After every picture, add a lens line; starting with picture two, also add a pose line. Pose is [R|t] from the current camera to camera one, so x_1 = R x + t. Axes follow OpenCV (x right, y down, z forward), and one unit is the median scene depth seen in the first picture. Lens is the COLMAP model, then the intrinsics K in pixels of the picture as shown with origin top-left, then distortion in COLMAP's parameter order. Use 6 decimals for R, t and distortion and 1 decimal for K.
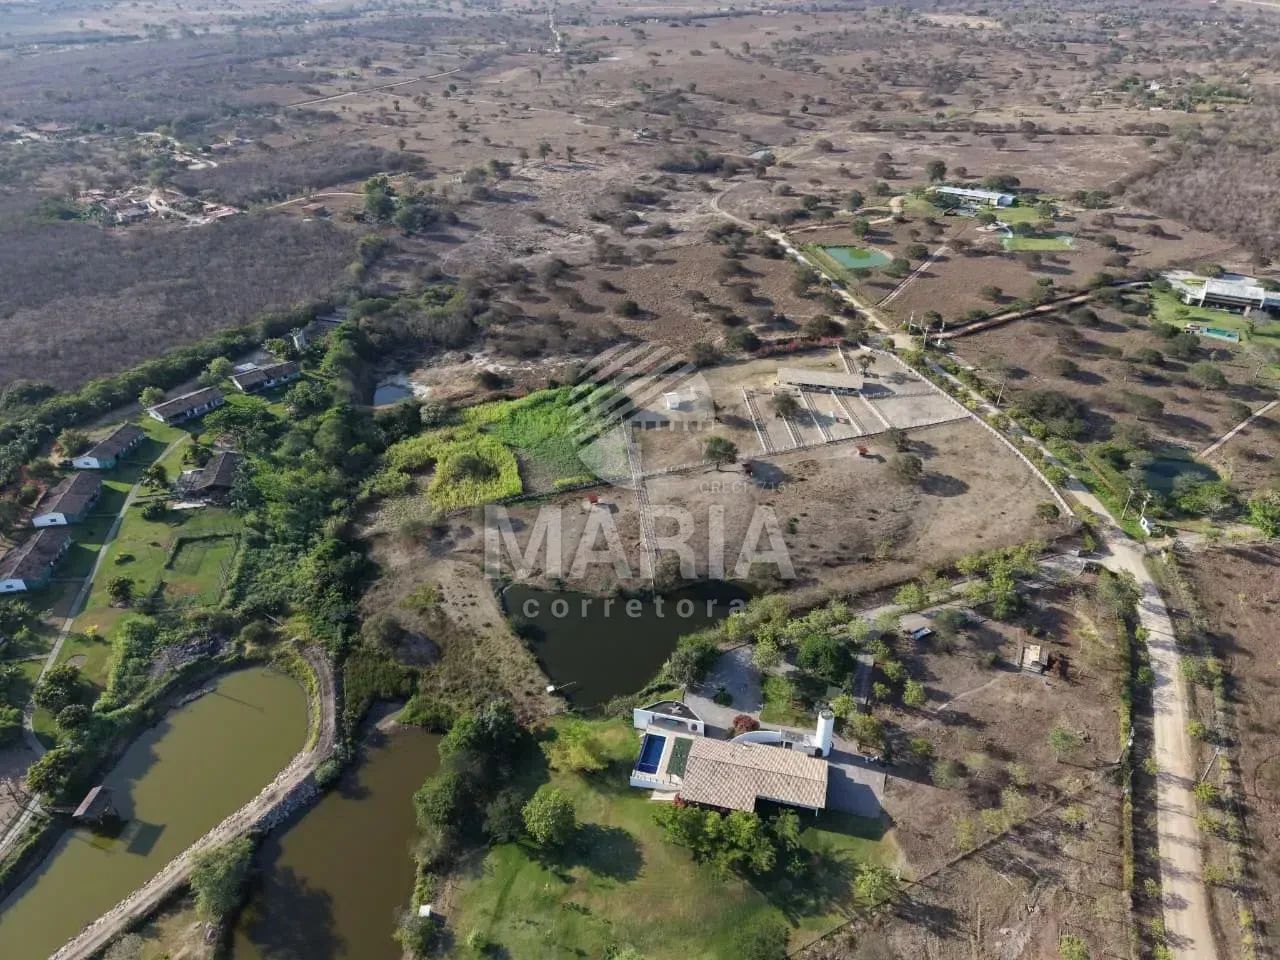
lens RADIAL K [[849.6, 0, 640.0], [0, 849.6, 480.0], [0, 0, 1]] dist [0.039457, -0.053013]
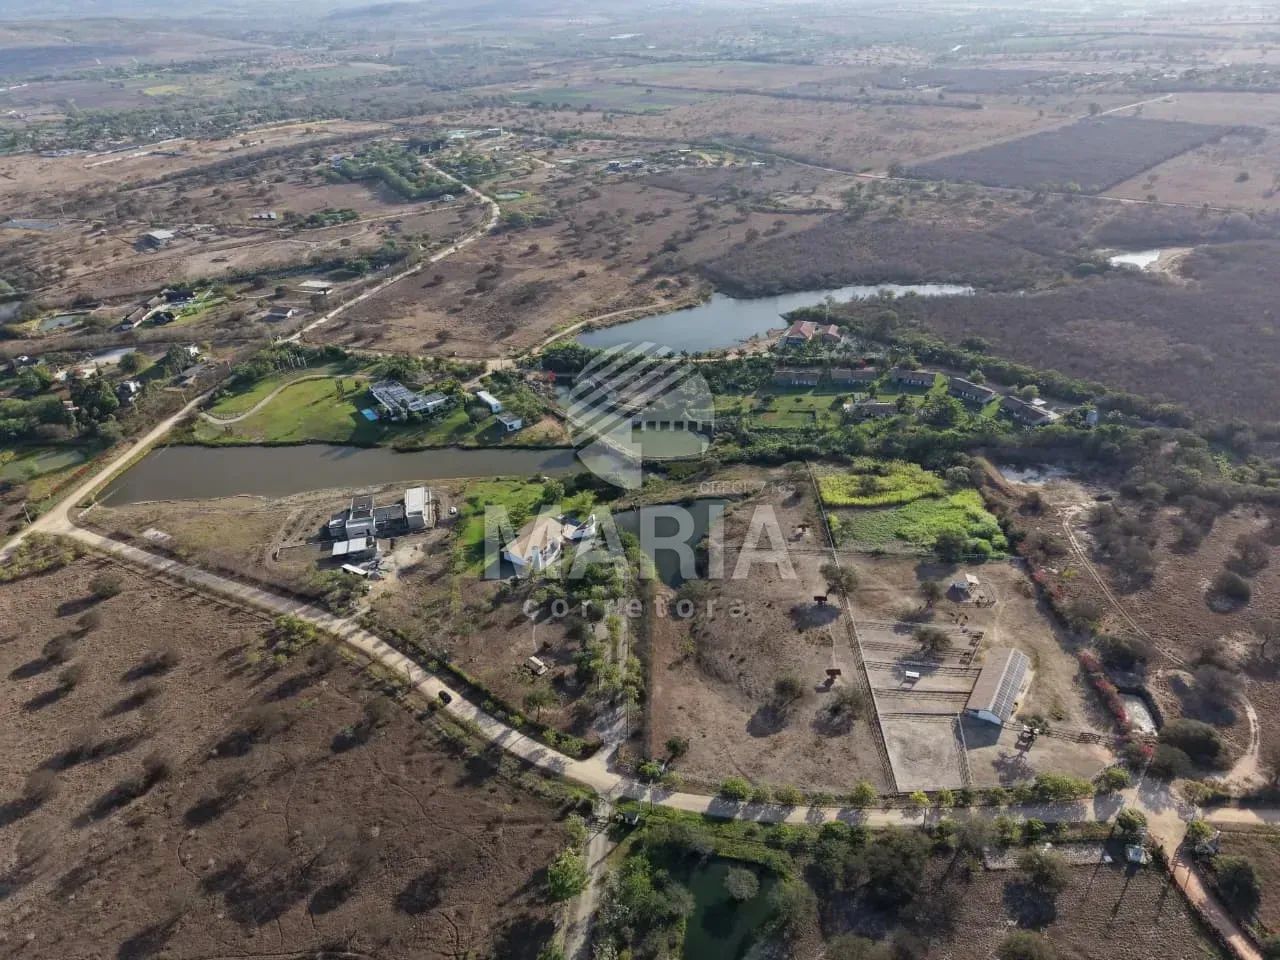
lens RADIAL K [[856.8, 0, 640.0], [0, 856.8, 480.0], [0, 0, 1]] dist [0.005684, -0.004916]
pose [[-0.302211, 0.507423, -0.806964, 1.291001], [-0.452500, 0.668724, 0.589960, -0.846032], [0.838995, 0.543443, 0.027513, 0.862962]]
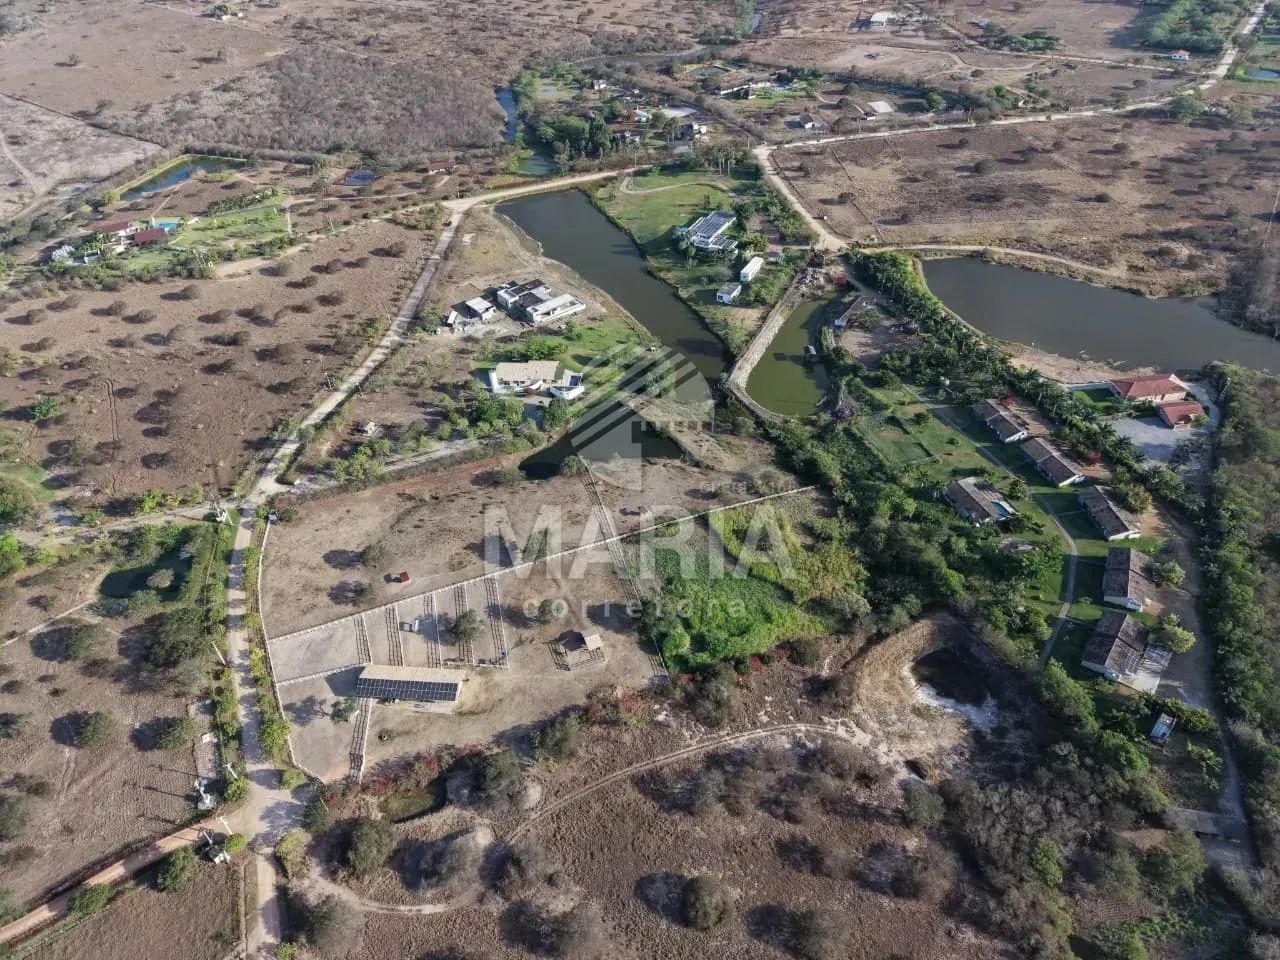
lens RADIAL K [[856.8, 0, 640.0], [0, 856.8, 480.0], [0, 0, 1]] dist [0.005684, -0.004916]
pose [[-0.984834, 0.149699, -0.087710, 0.055928], [-0.035976, 0.318349, 0.947291, -1.416337], [0.169731, 0.936079, -0.308135, 1.634732]]
